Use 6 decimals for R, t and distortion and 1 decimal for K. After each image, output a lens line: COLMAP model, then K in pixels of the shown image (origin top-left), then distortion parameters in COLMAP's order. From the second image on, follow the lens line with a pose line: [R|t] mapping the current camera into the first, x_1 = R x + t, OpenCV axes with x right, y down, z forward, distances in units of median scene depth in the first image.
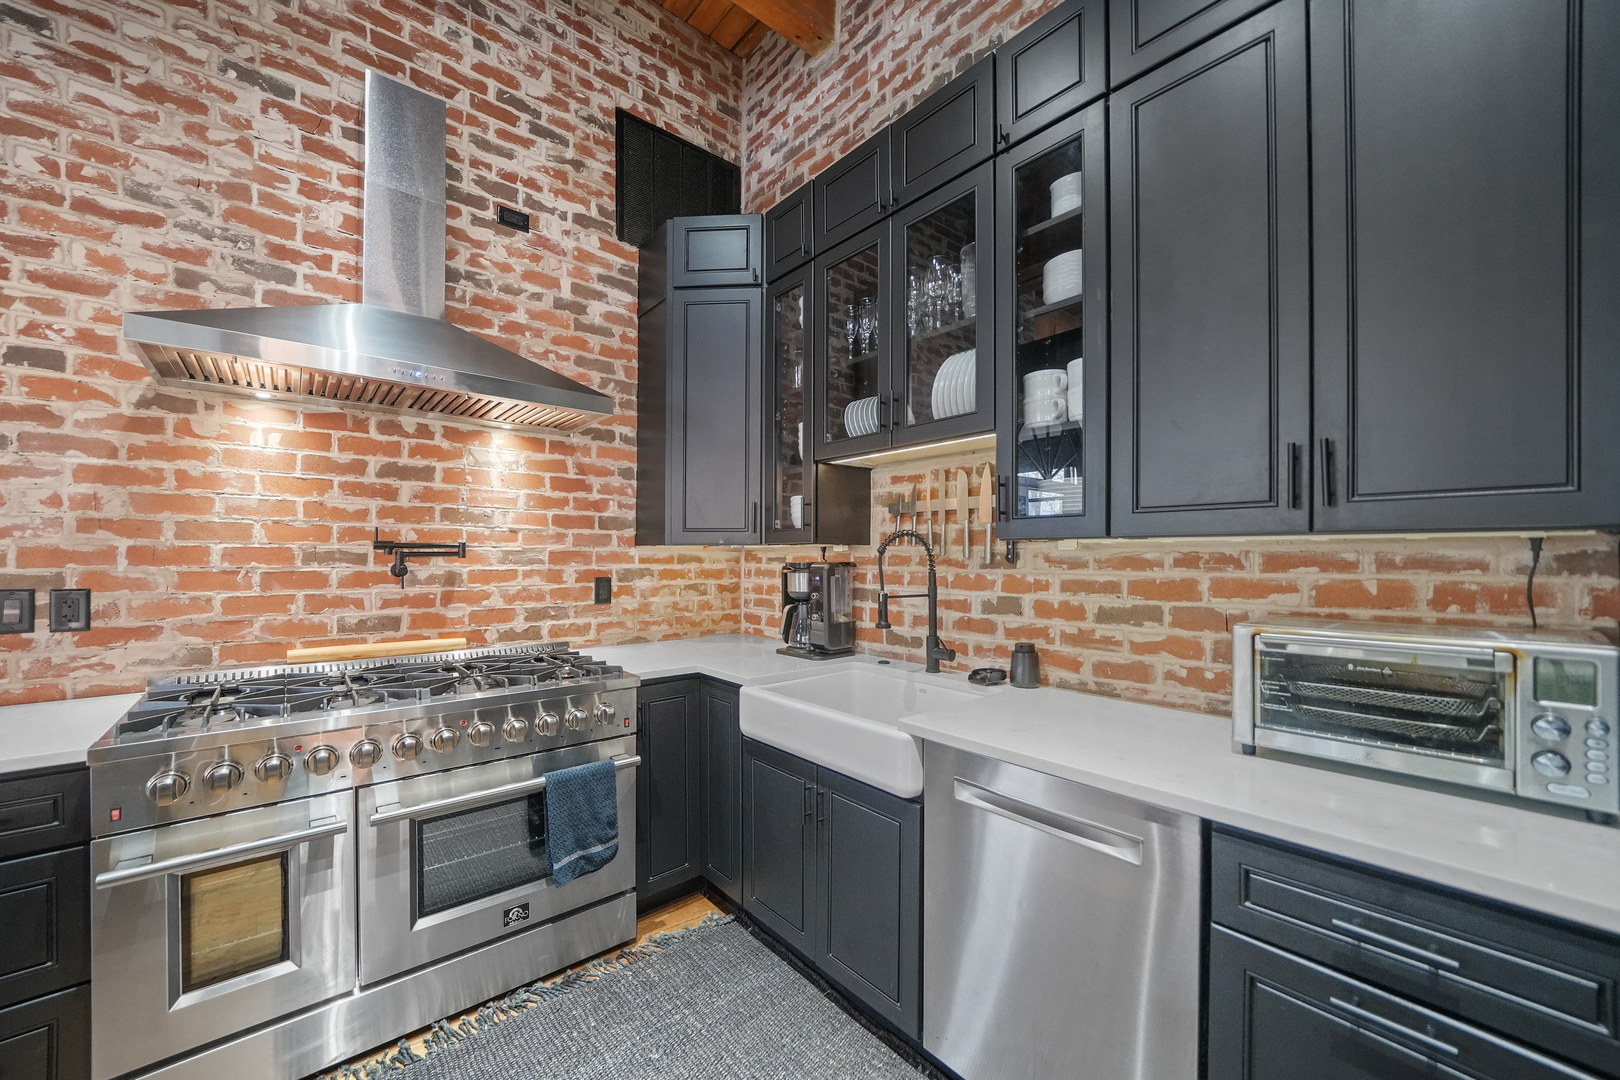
lens RADIAL K [[607.6, 0, 801.6], [0, 607.6, 557.2], [0, 0, 1]] dist [-0.020194, 0.002968]
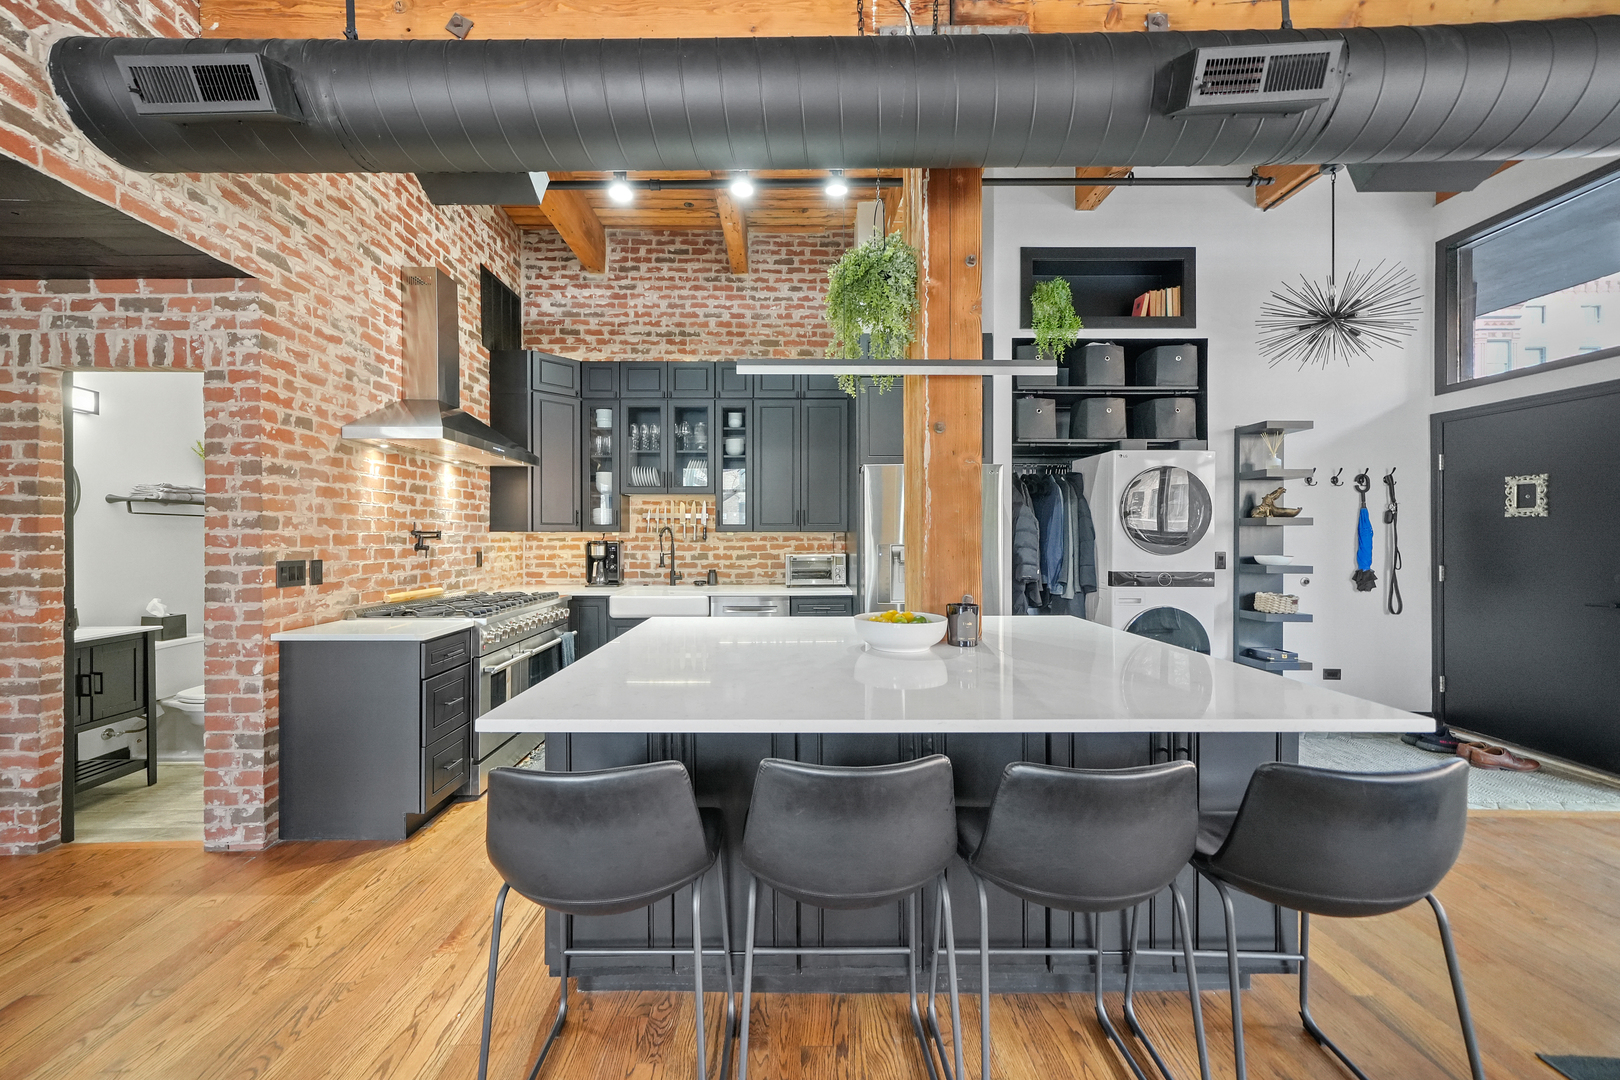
lens RADIAL K [[606.2, 0, 787.5], [0, 606.2, 537.8], [0, 0, 1]] dist [0.006515, 0.000341]
pose [[0.646135, -0.005589, 0.763202, -1.344992], [0.003175, 0.999984, 0.004635, -0.010413], [-0.763216, -0.000571, 0.646143, -0.917056]]
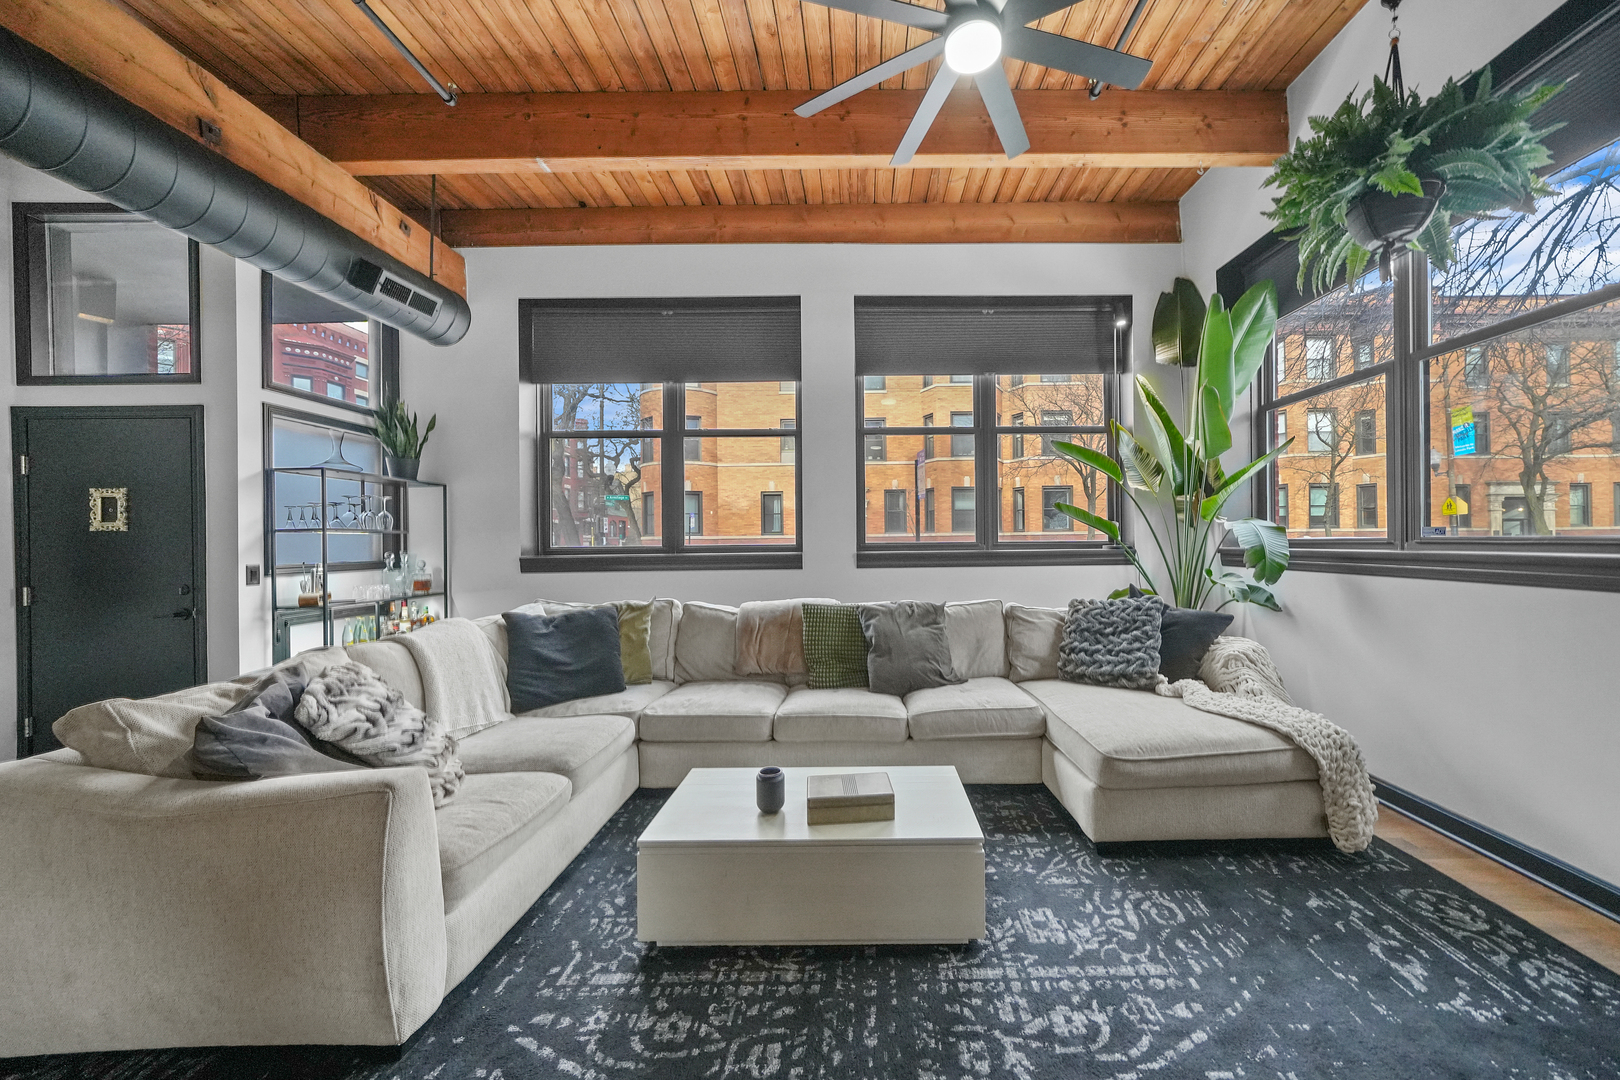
lens RADIAL K [[577.7, 0, 861.7], [0, 577.7, 539.1], [0, 0, 1]] dist [-0.000447, 0.000303]
pose [[-0.762139, 0.009545, 0.647343, -1.255335], [0.010313, 0.999943, -0.002602, -0.007874], [-0.647331, 0.004693, -0.762194, -1.519003]]
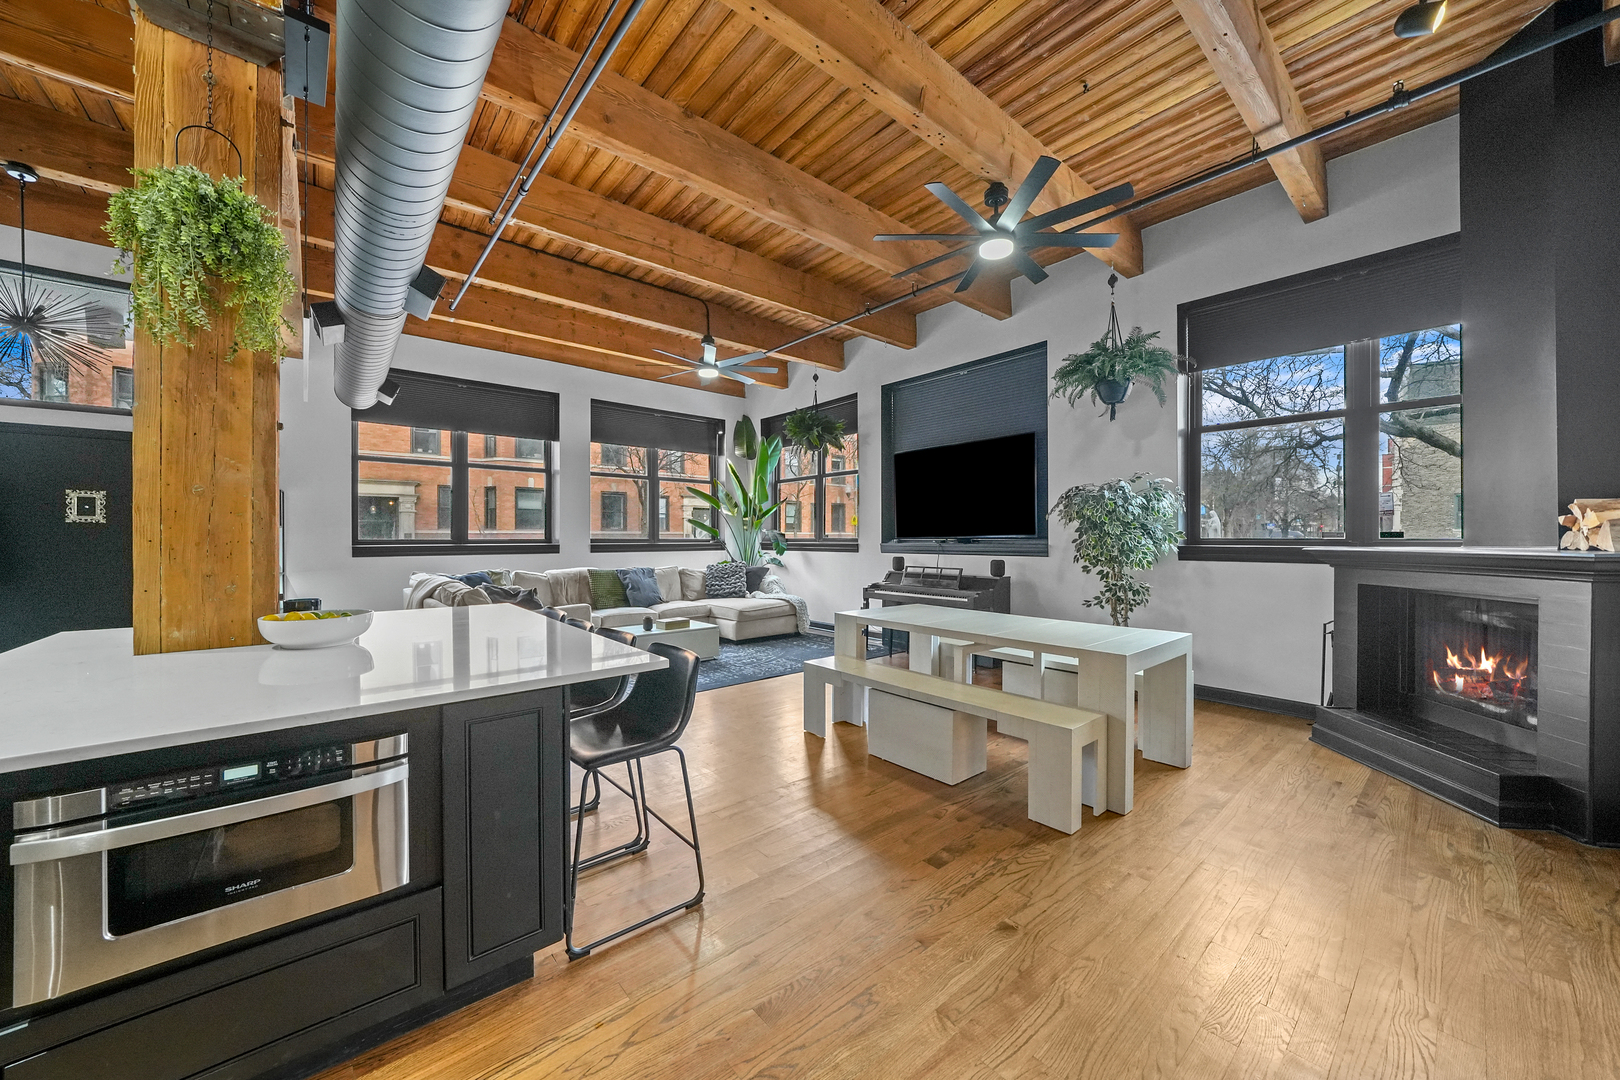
lens RADIAL K [[581.6, 0, 806.8], [0, 581.6, 541.4], [0, 0, 1]] dist [-0.008931, 0.000046]
pose [[-0.999991, -0.001449, 0.003962, -1.283801], [-0.001425, 0.999980, 0.006163, -0.003909], [-0.003971, 0.006157, -0.999973, 0.666616]]
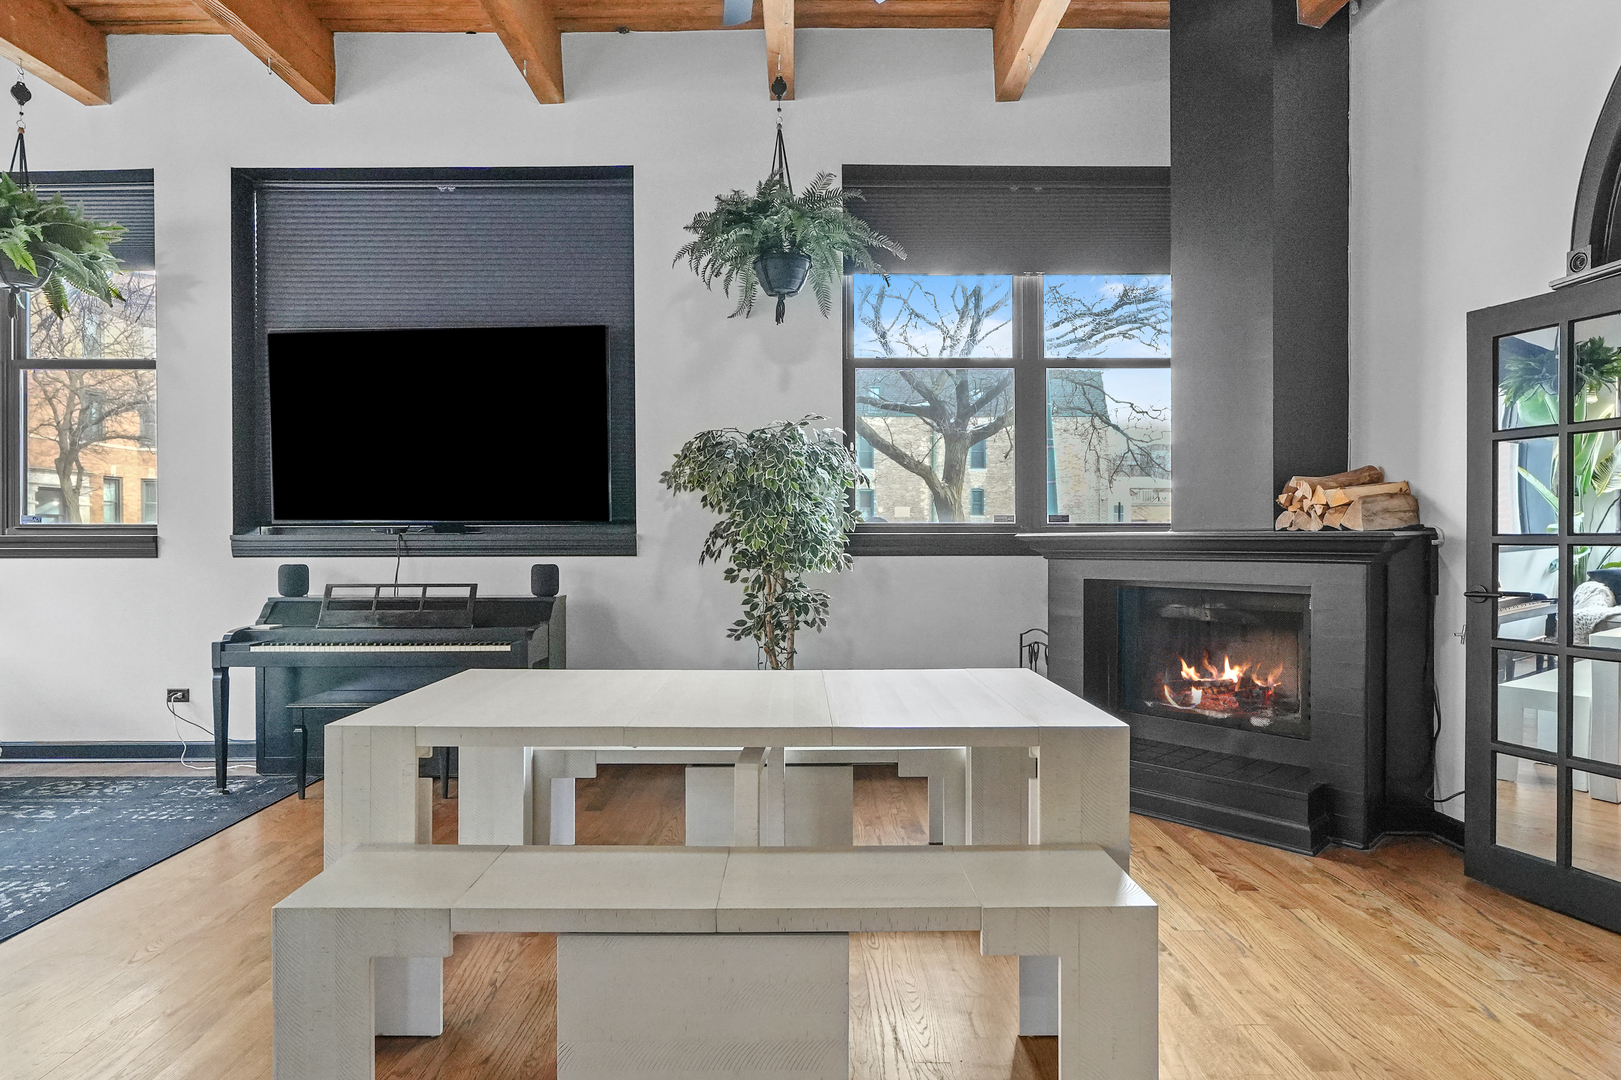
lens RADIAL K [[871.6, 0, 808.6], [0, 871.6, 540.4], [0, 0, 1]] dist [-0.002544, -0.001120]
pose [[-0.647224, 0.005078, -0.762283, -0.962339], [0.000335, 0.999980, 0.006377, 0.028693], [0.762300, 0.003872, -0.647212, -0.247395]]
